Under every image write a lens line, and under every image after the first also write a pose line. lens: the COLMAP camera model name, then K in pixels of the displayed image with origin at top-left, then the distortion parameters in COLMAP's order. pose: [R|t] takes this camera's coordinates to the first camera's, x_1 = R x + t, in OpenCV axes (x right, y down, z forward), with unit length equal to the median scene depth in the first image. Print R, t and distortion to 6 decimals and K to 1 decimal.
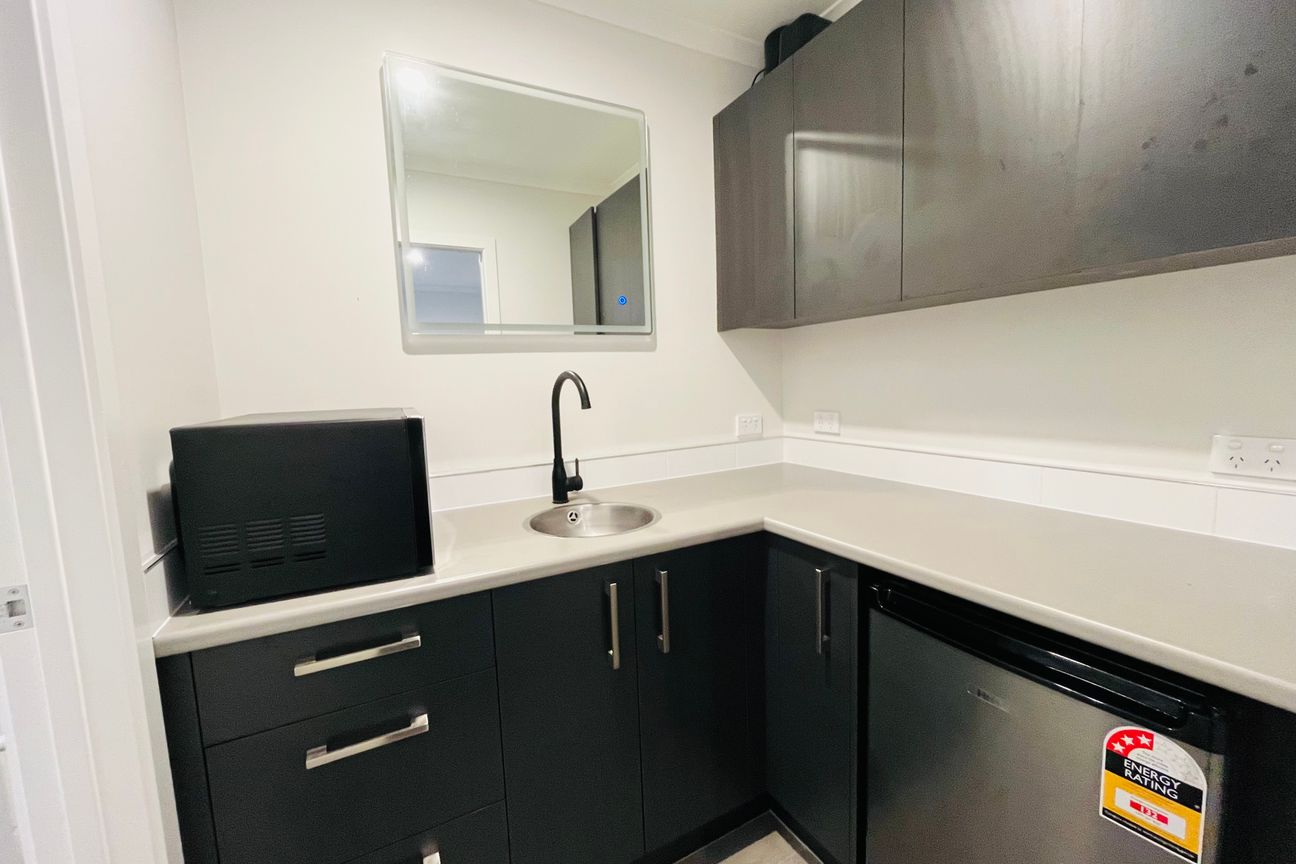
lens RADIAL K [[530.3, 0, 648.0], [0, 530.3, 432.0], [0, 0, 1]] dist [0.000798, -0.000125]
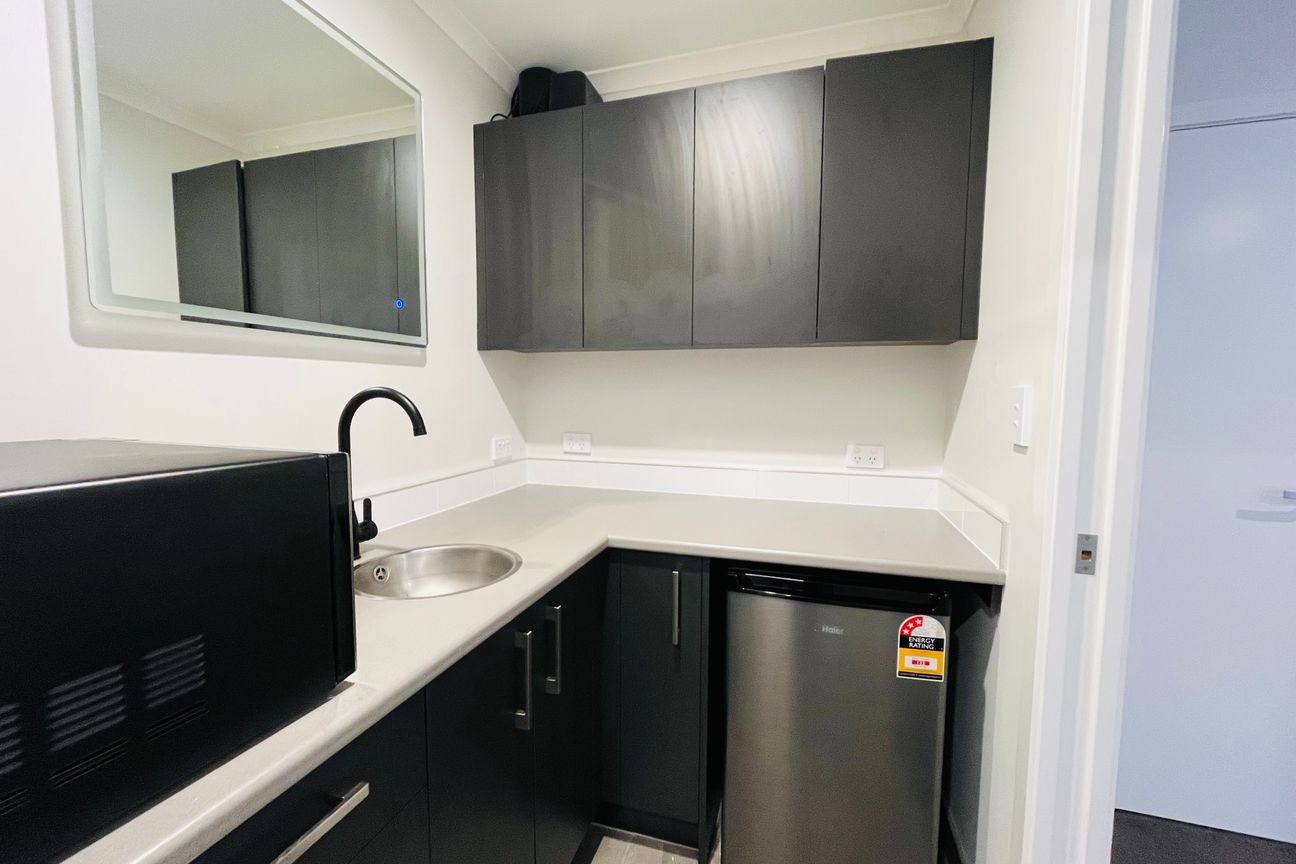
lens RADIAL K [[530.3, 0, 648.0], [0, 530.3, 432.0], [0, 0, 1]] dist [0.000798, -0.000125]
pose [[0.712559, -0.013020, 0.701491, -0.410676], [0.037704, 0.999094, -0.019756, -0.018502], [-0.700598, 0.040527, 0.712404, 0.160651]]
